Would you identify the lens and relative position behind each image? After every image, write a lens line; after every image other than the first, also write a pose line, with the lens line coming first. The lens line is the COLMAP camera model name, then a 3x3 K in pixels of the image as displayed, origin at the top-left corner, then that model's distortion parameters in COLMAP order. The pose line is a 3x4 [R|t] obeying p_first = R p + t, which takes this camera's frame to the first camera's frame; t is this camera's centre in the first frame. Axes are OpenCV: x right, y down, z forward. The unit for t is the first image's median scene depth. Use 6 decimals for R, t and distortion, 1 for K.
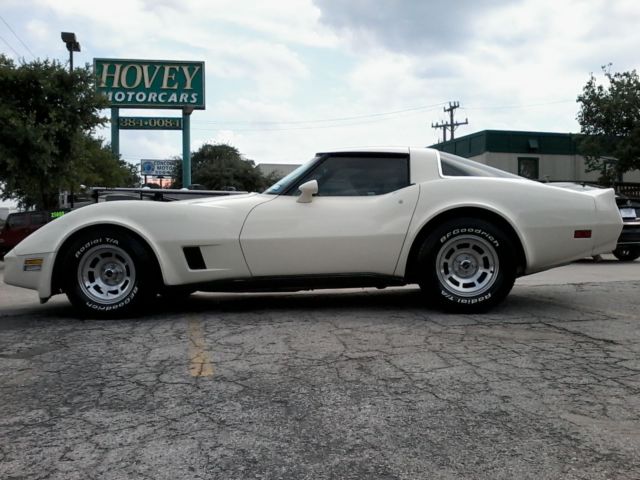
lens RADIAL K [[620.5, 0, 326.2], [0, 620.5, 241.0], [0, 0, 1]] dist [-0.020074, 0.001959]
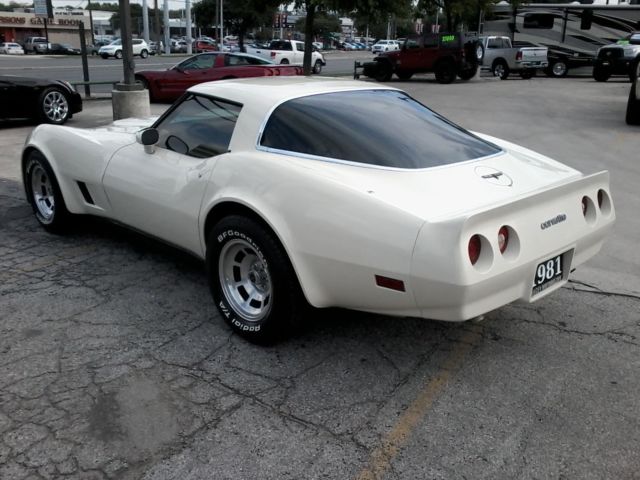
lens RADIAL K [[620.5, 0, 326.2], [0, 620.5, 241.0], [0, 0, 1]] dist [-0.020074, 0.001959]
pose [[0.742739, 0.231527, -0.628279, 0.705254], [-0.033336, 0.949939, 0.310653, -0.220155], [0.668751, -0.209790, 0.713274, 0.526485]]
